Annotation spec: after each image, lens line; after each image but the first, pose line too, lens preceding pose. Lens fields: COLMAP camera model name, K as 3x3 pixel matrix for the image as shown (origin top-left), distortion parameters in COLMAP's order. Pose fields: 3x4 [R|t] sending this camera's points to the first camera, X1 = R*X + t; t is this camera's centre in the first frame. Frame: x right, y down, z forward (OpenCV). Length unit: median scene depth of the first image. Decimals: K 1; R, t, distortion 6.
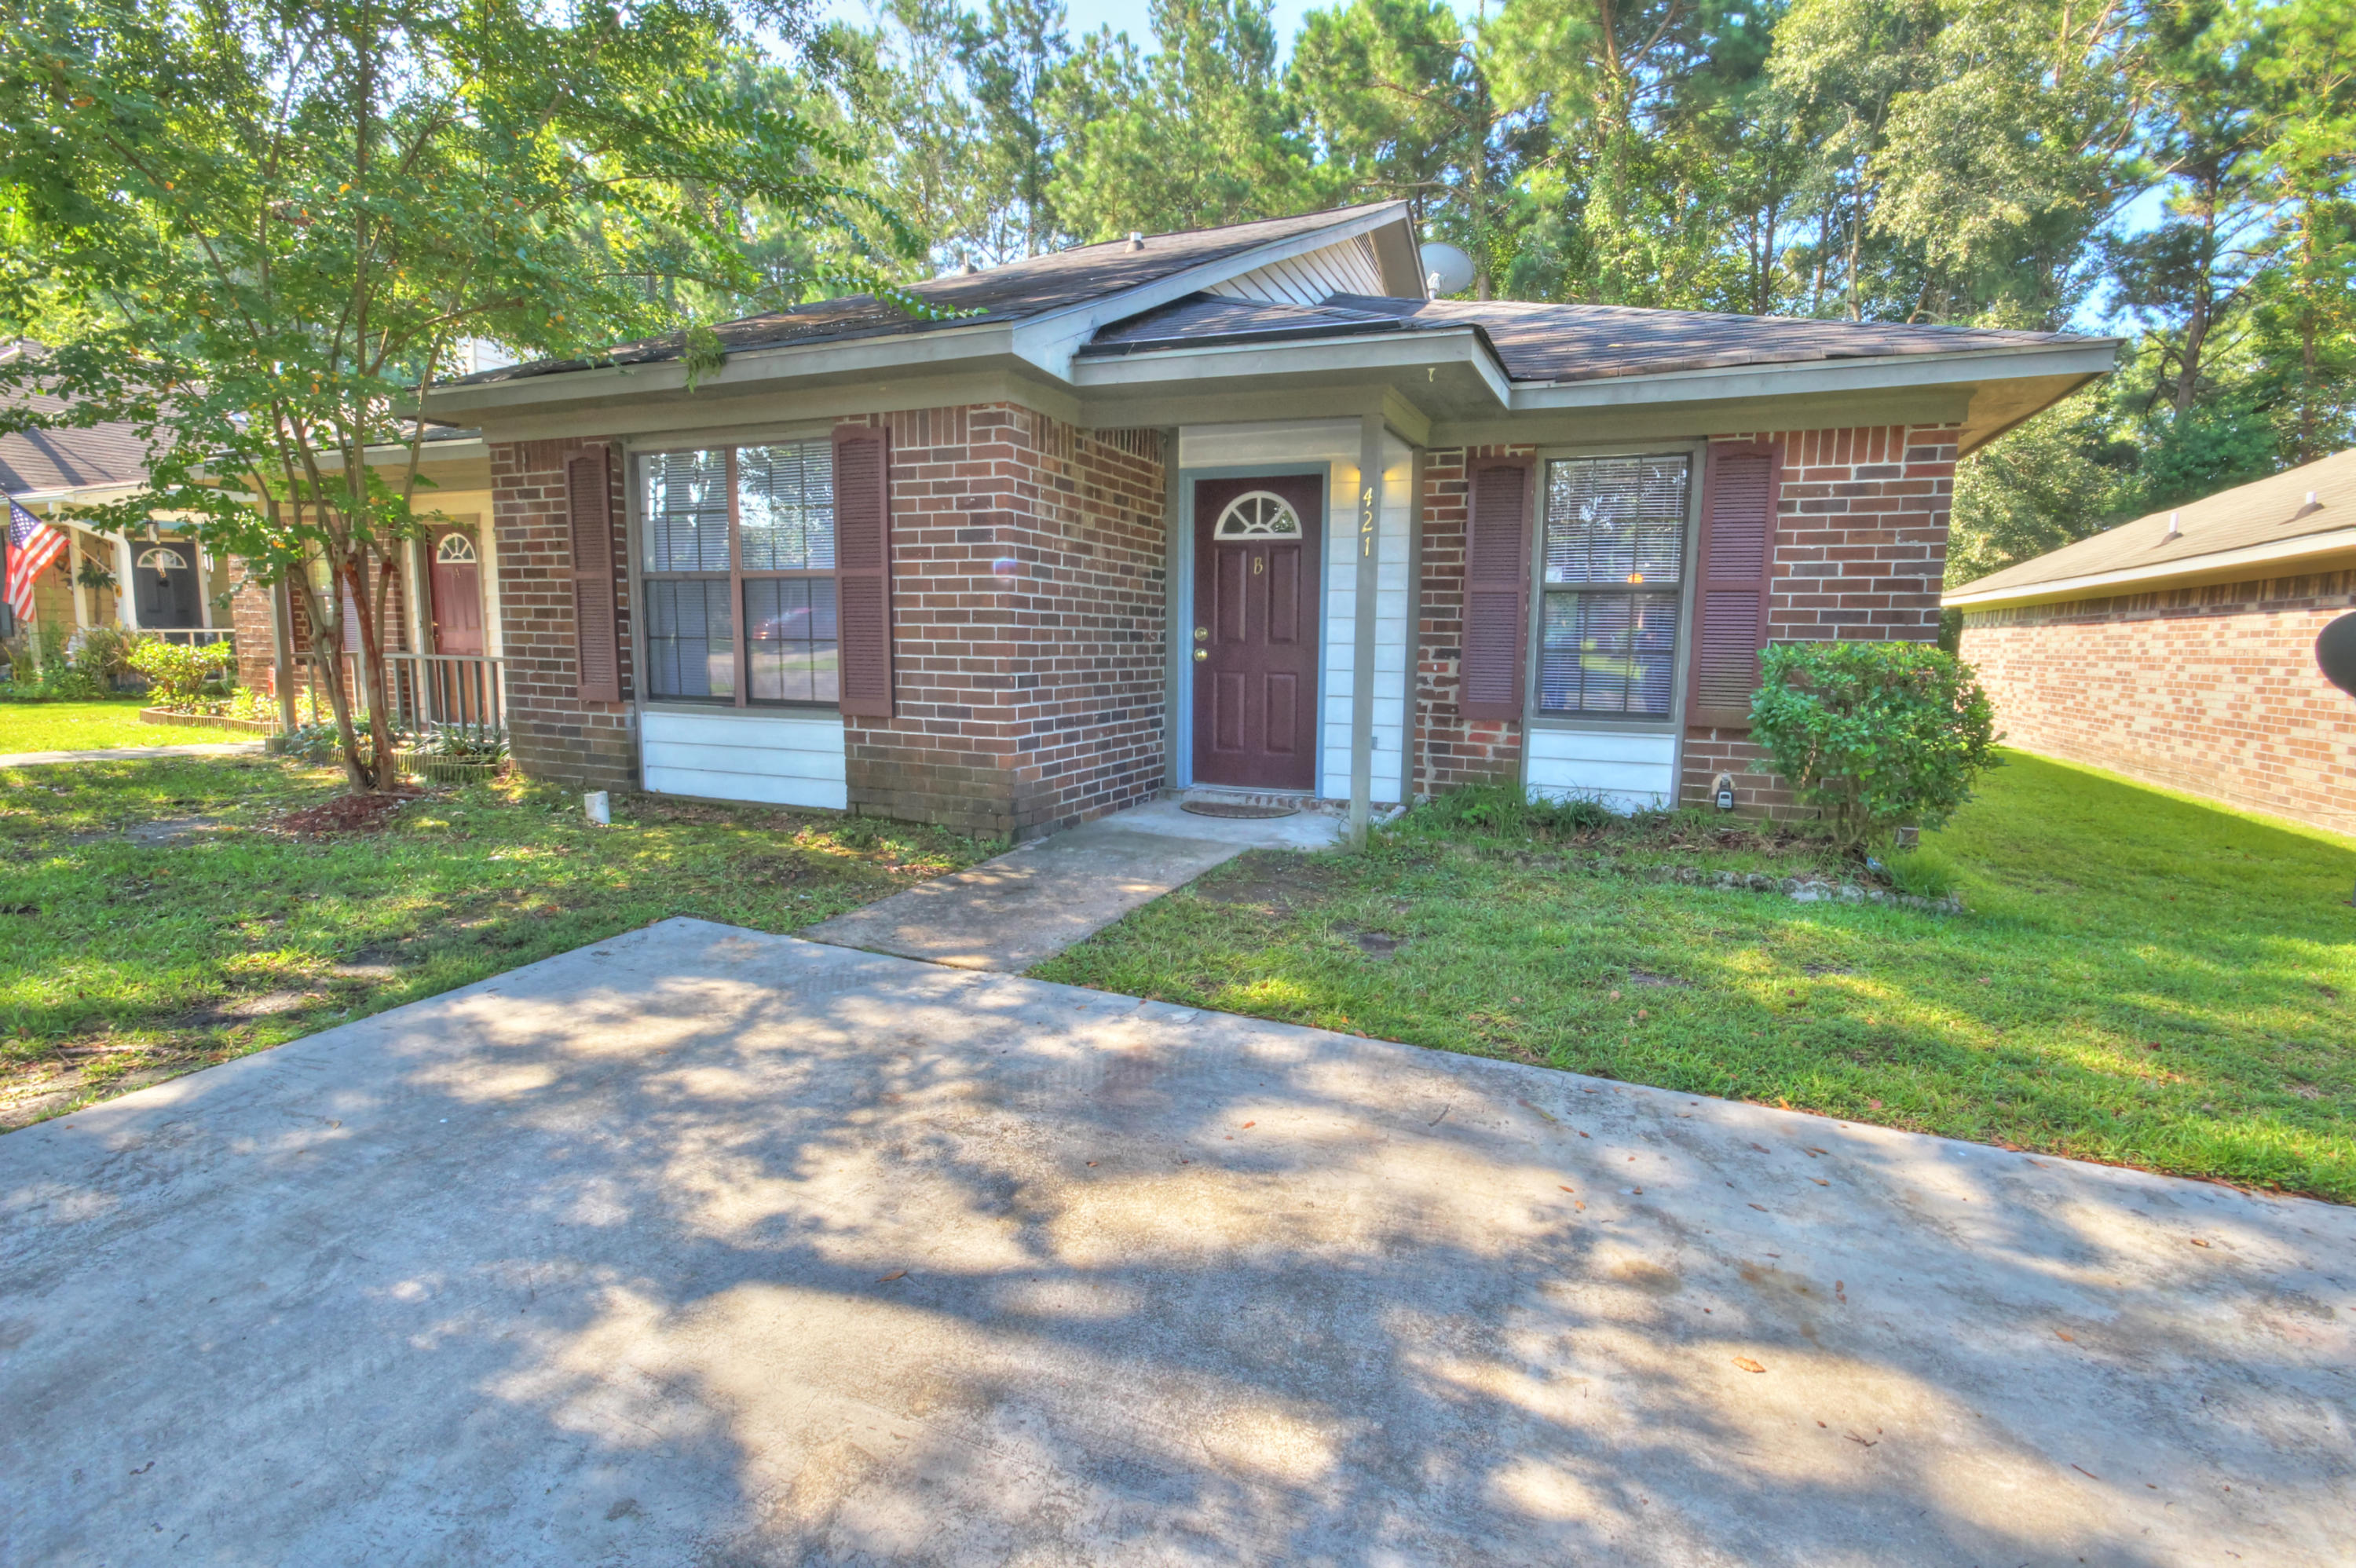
lens RADIAL K [[1068.0, 0, 1202.2], [0, 1068.0, 778.6], [0, 0, 1]] dist [0.001714, -0.004334]
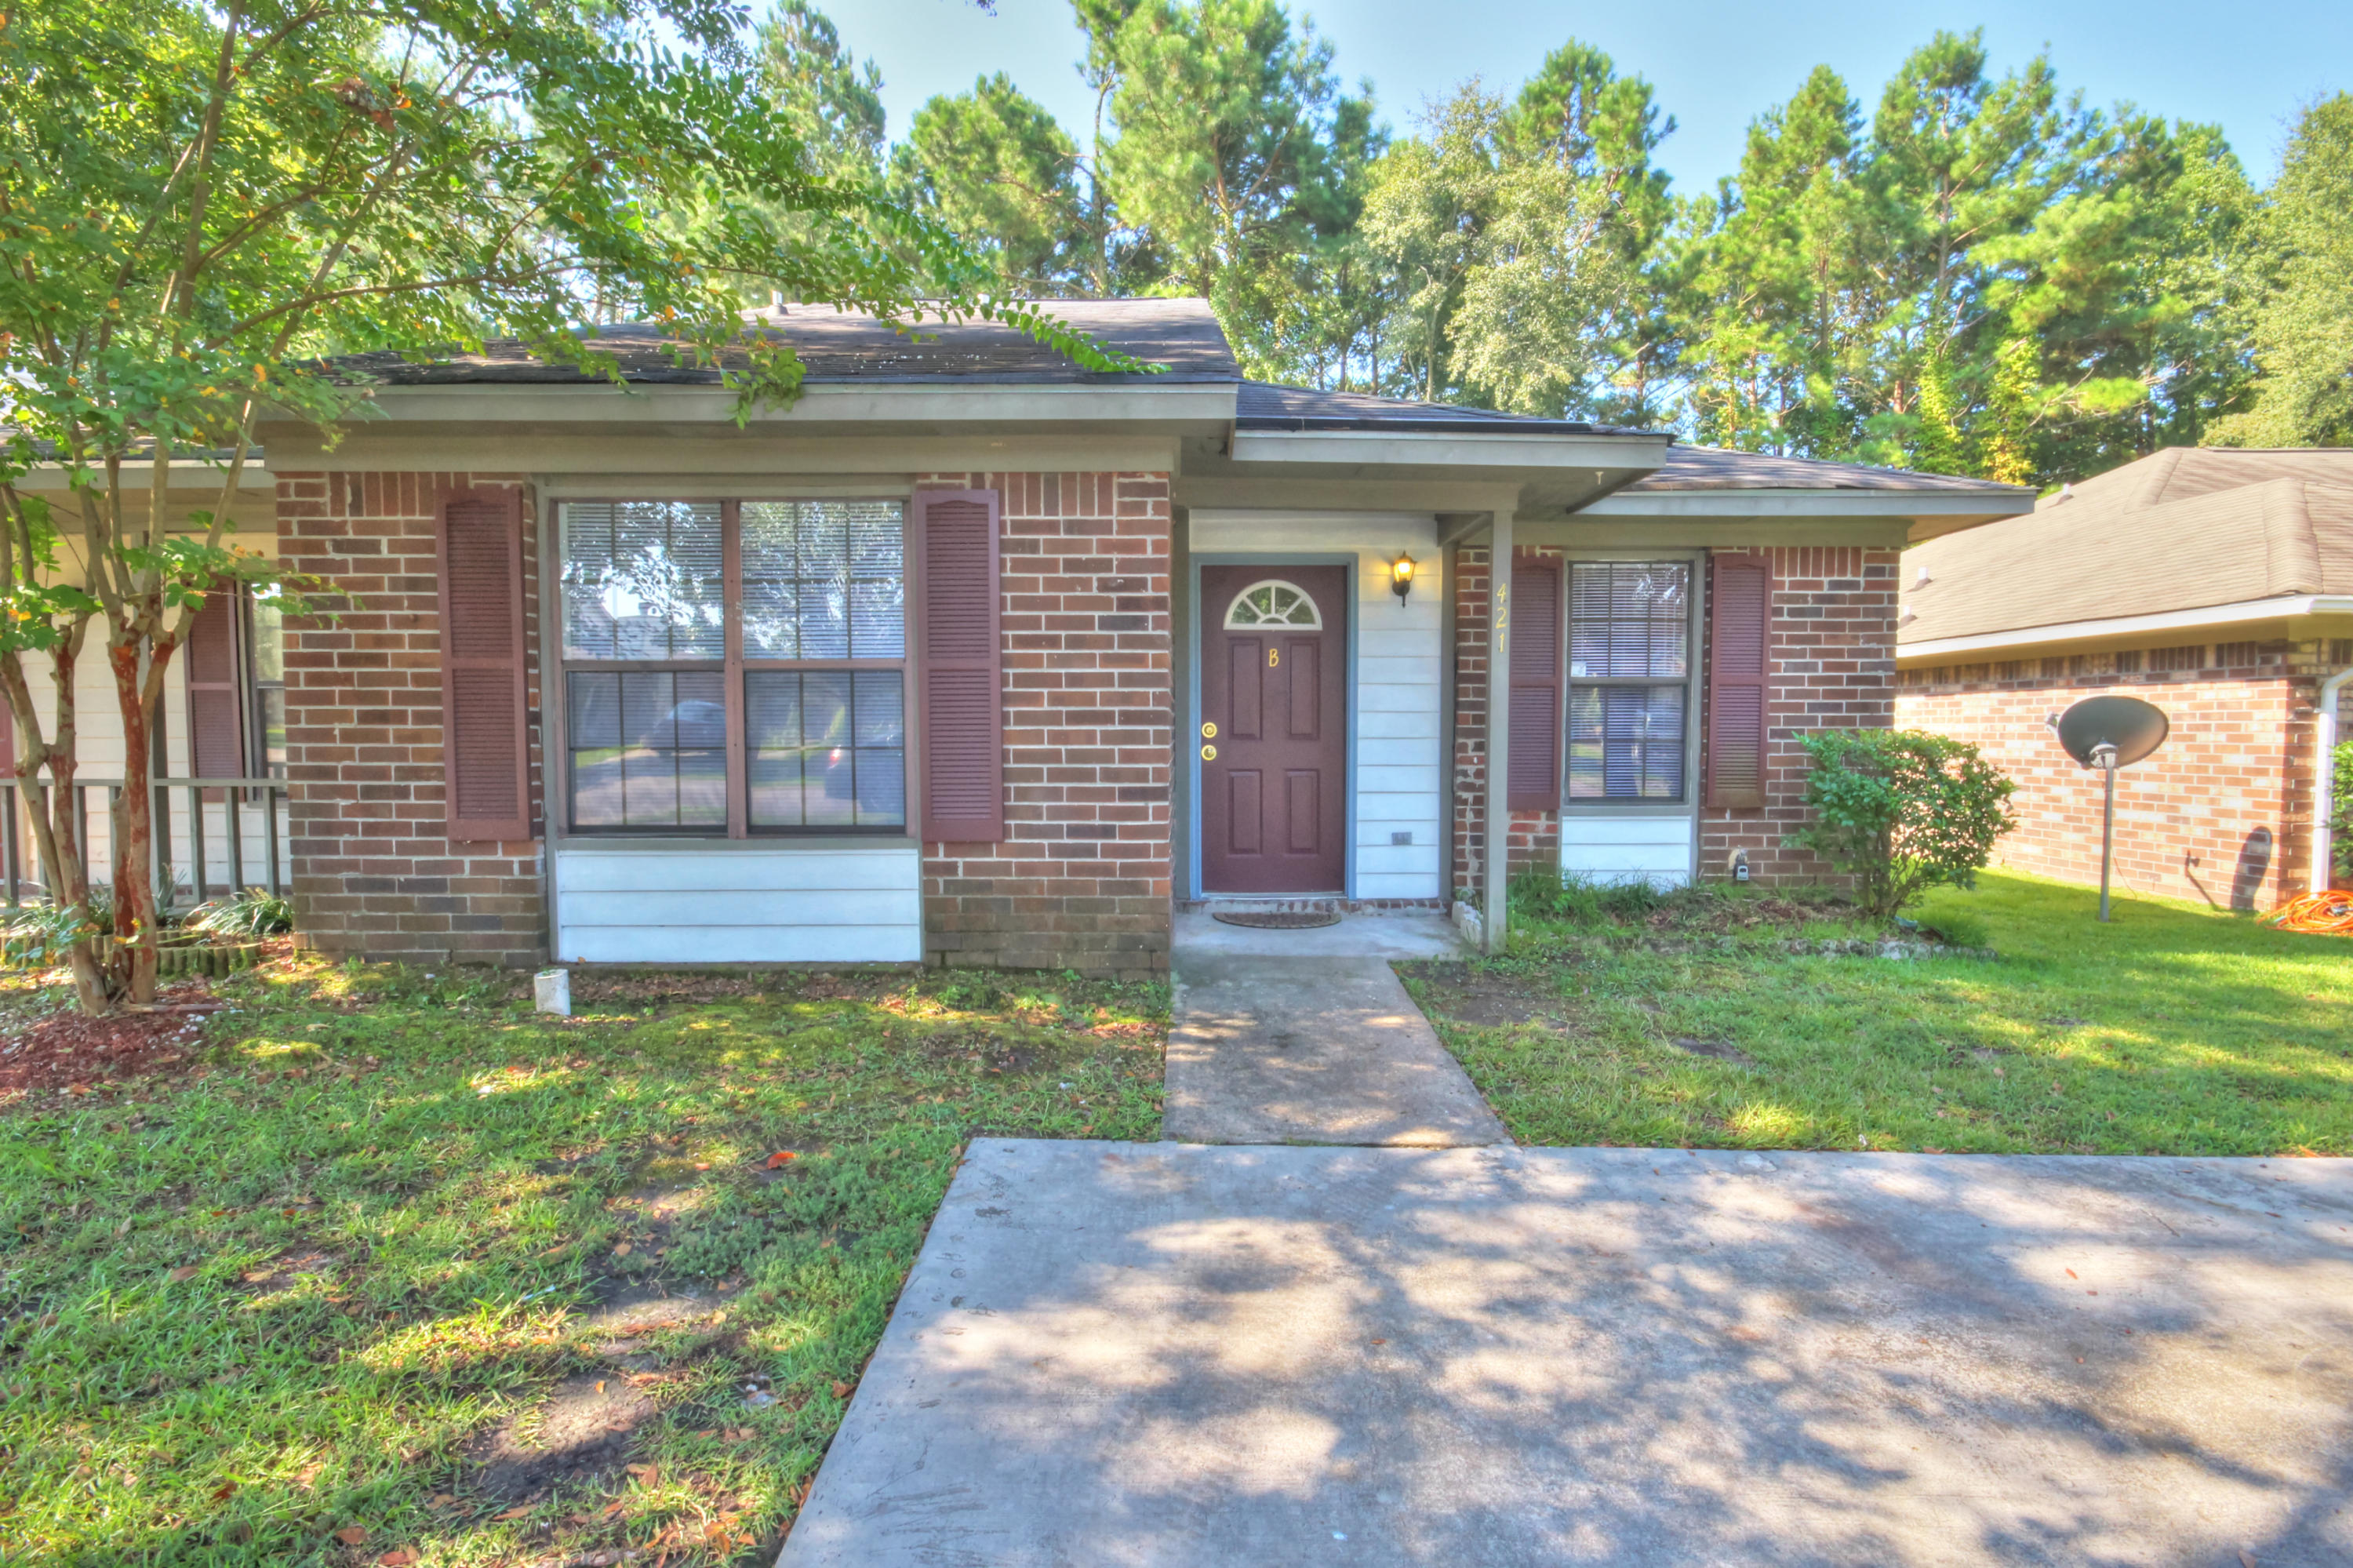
lens RADIAL K [[1082.9, 0, 1189.1], [0, 1082.9, 779.4], [0, 0, 1]] dist [0.003371, -0.005790]
pose [[0.922215, -0.034900, 0.385099, -0.479775], [0.064472, 0.995856, -0.064143, -0.043119], [-0.381264, 0.083982, 0.920643, 0.190378]]
